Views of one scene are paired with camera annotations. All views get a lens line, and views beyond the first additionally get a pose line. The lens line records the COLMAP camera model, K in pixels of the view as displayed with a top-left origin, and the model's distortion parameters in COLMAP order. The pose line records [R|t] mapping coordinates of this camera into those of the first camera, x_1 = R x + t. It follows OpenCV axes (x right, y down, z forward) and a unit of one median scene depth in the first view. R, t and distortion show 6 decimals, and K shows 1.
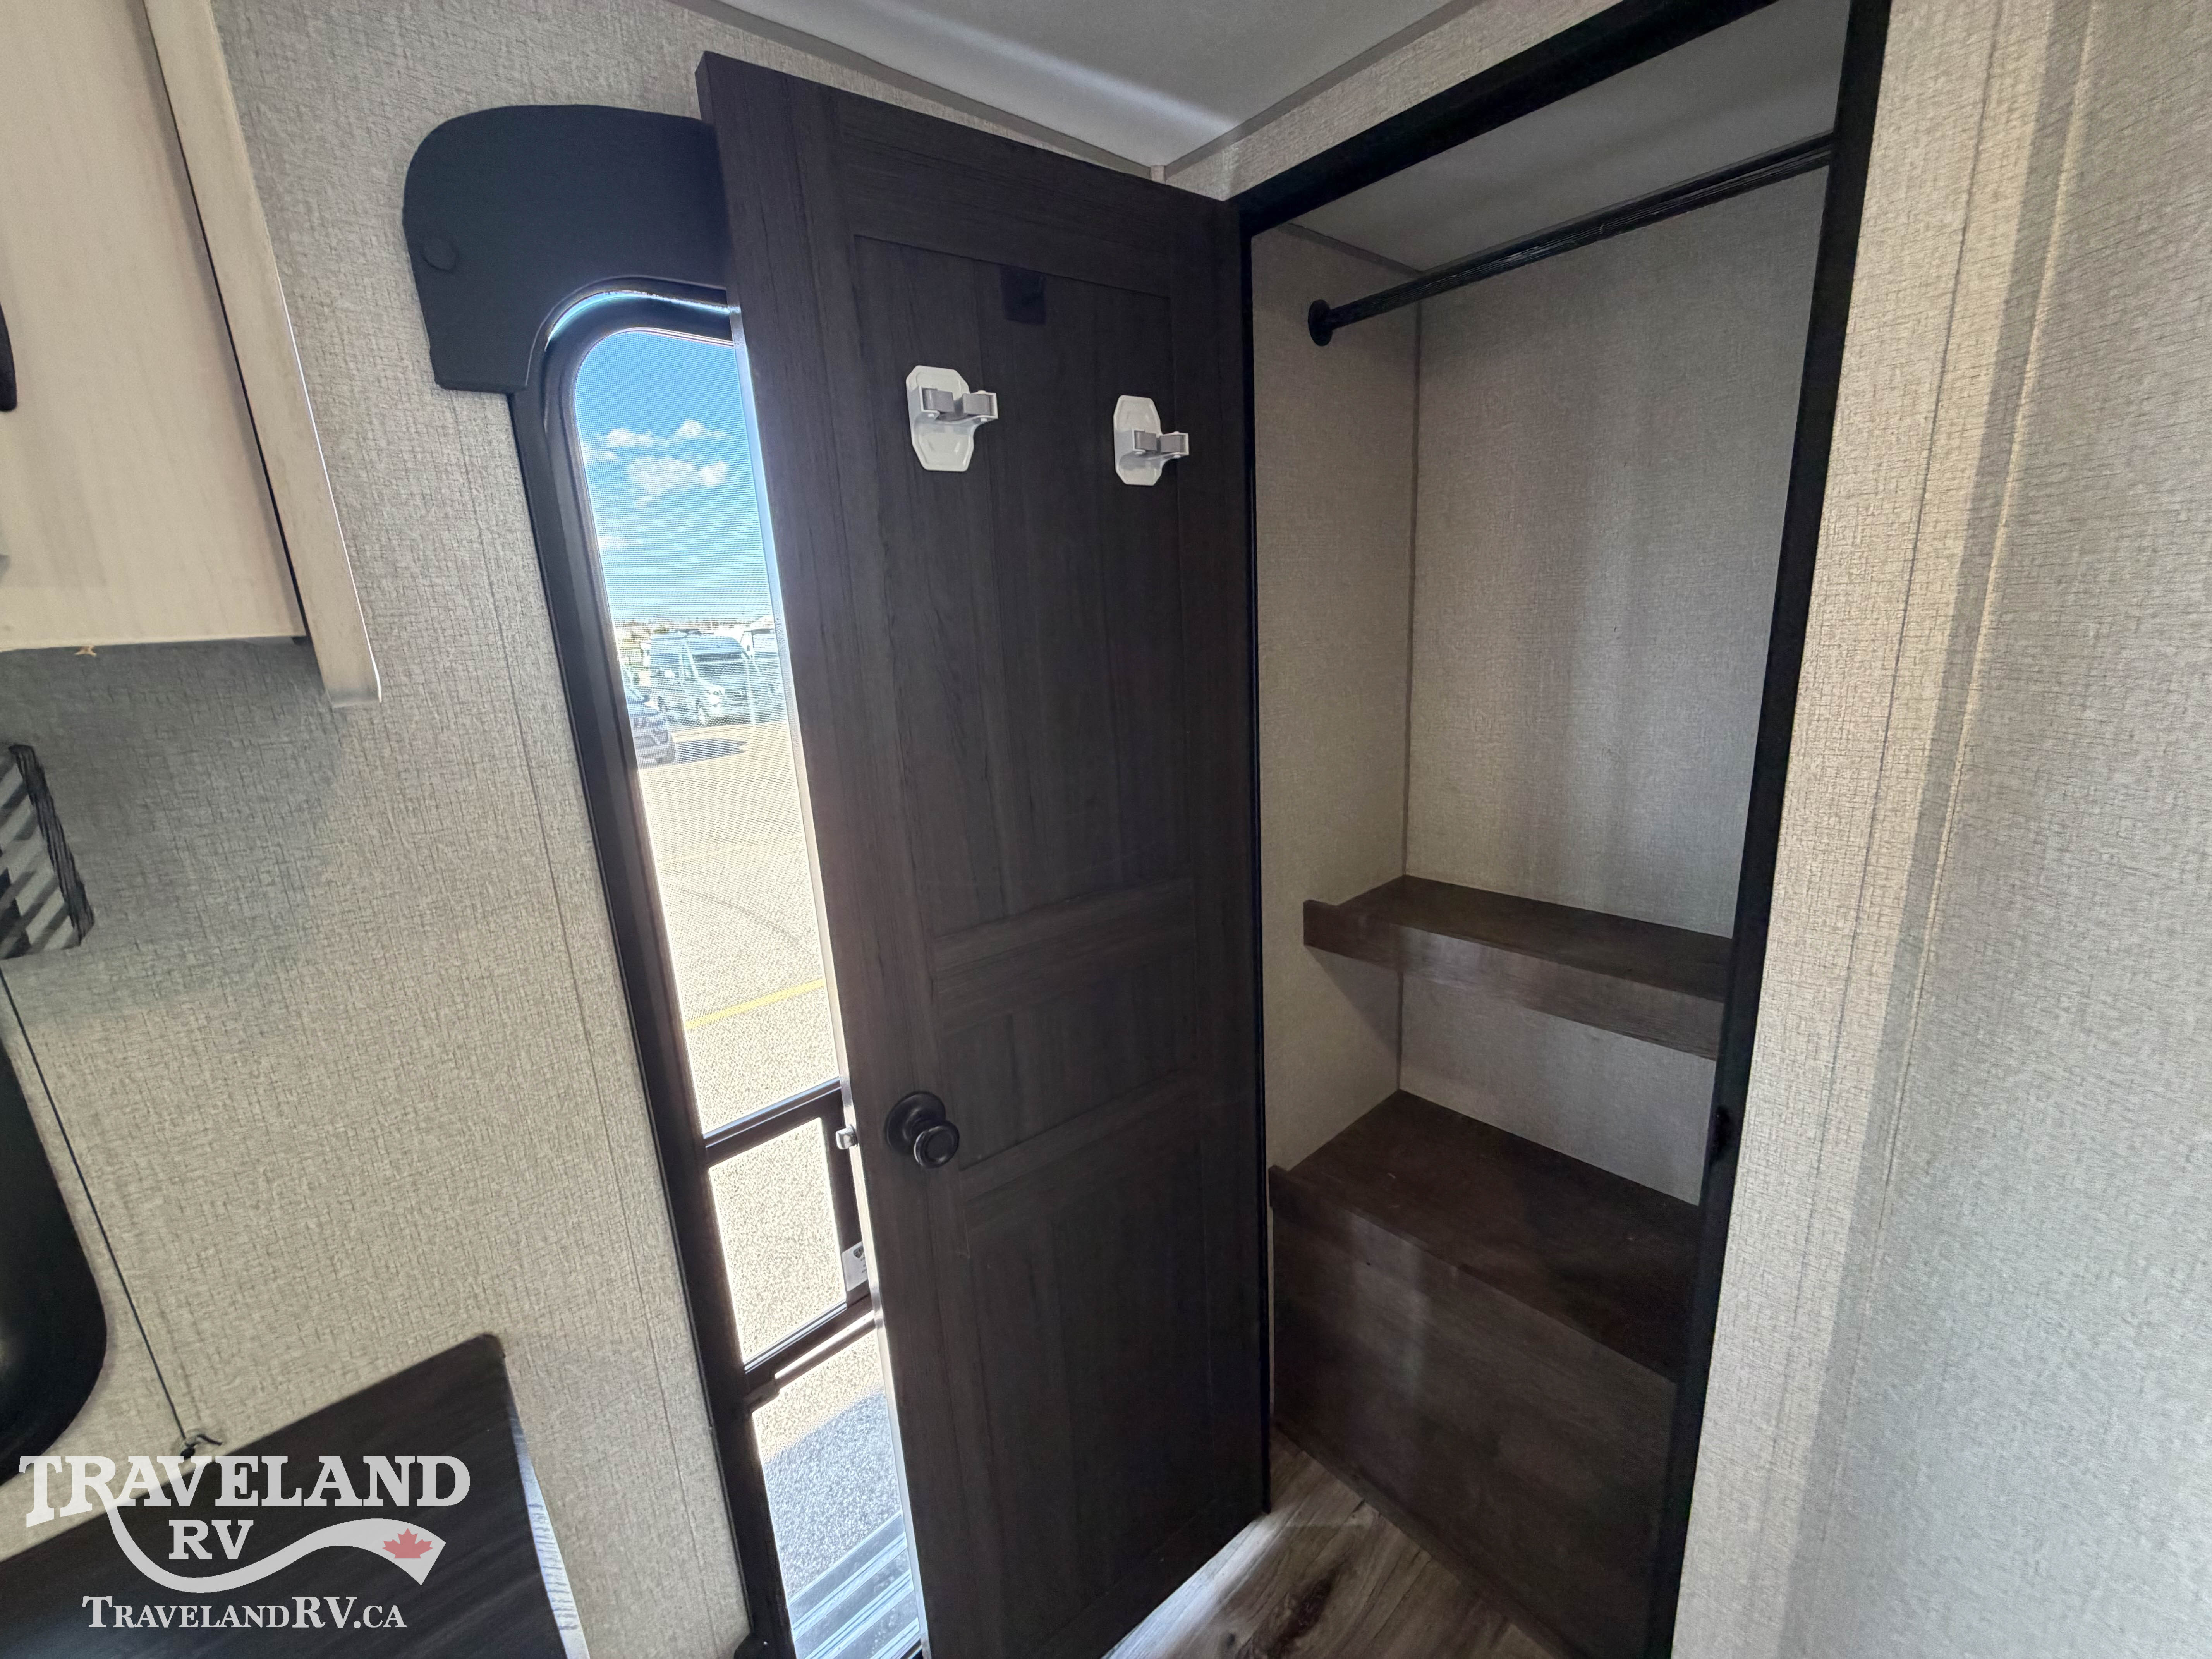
lens RADIAL K [[881.6, 0, 1100.9], [0, 881.6, 822.9], [0, 0, 1]] dist [0.000407, 0.000143]
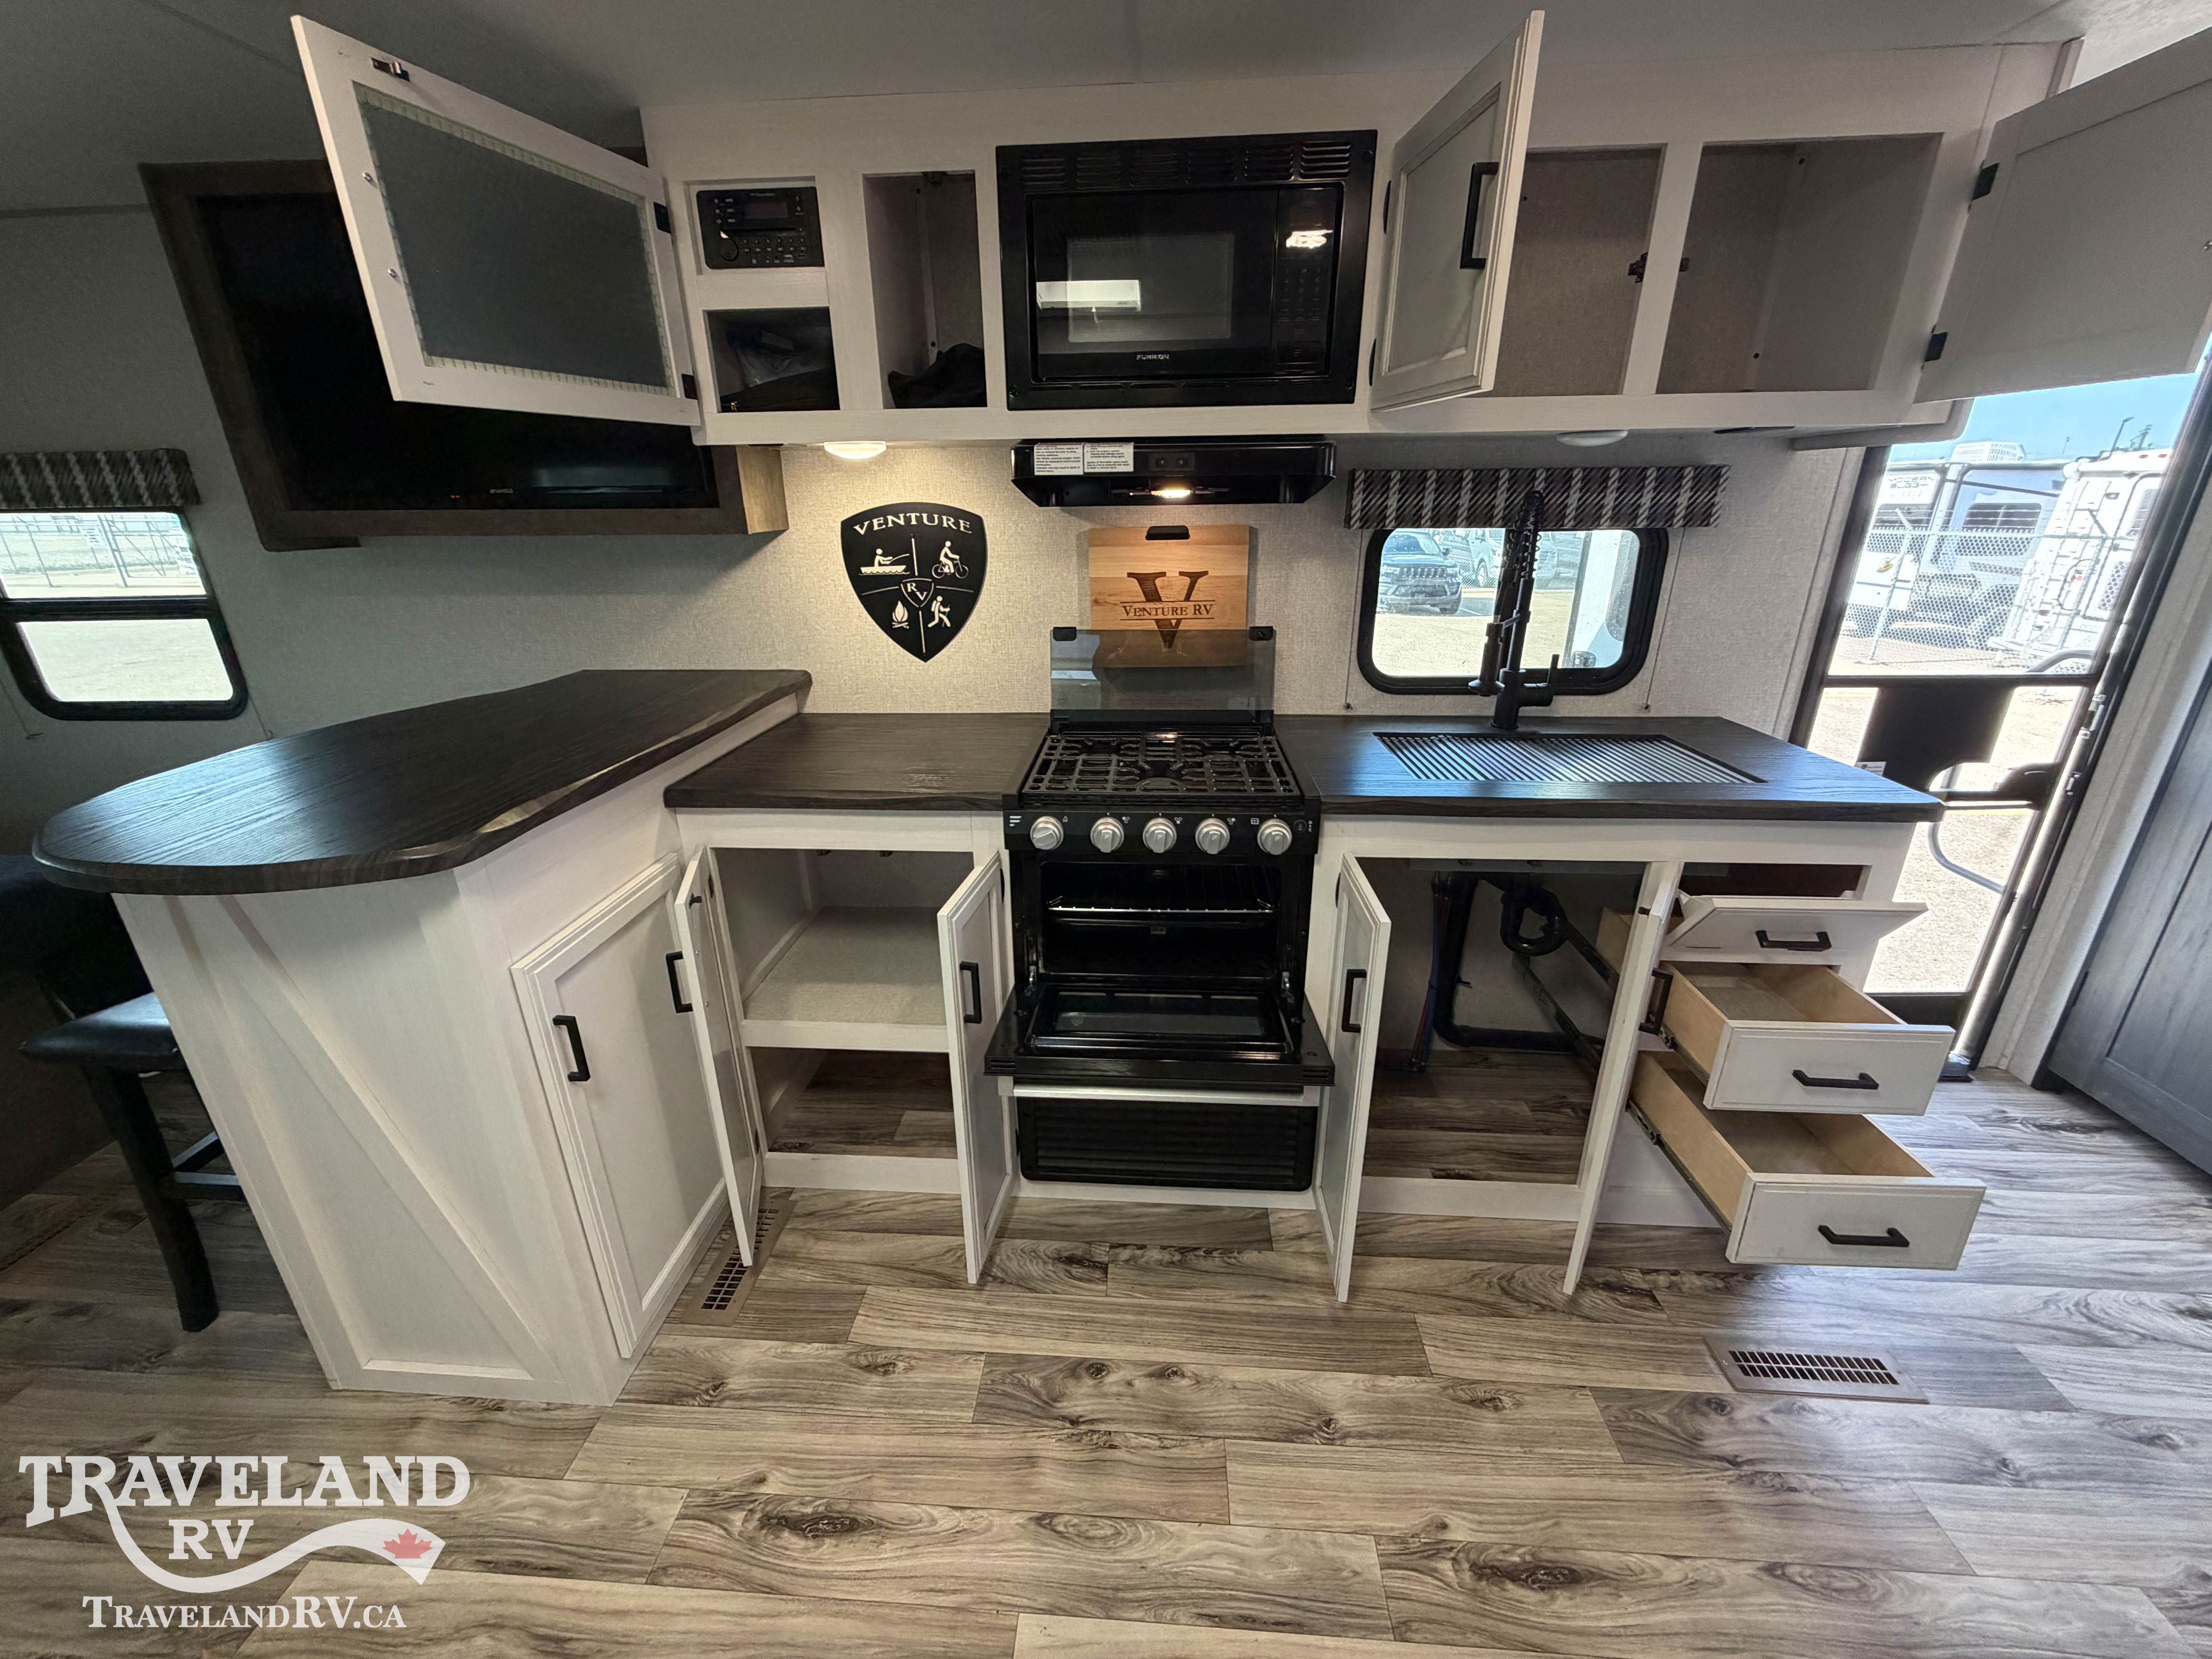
lens RADIAL K [[881.6, 0, 1099.9], [0, 881.6, 827.9], [0, 0, 1]] dist [0.000407, 0.000143]
pose [[0.695454, 0.297443, -0.654118, -0.183377], [-0.197721, 0.954378, 0.223763, 0.730698], [0.690832, -0.026284, 0.722537, -2.393980]]
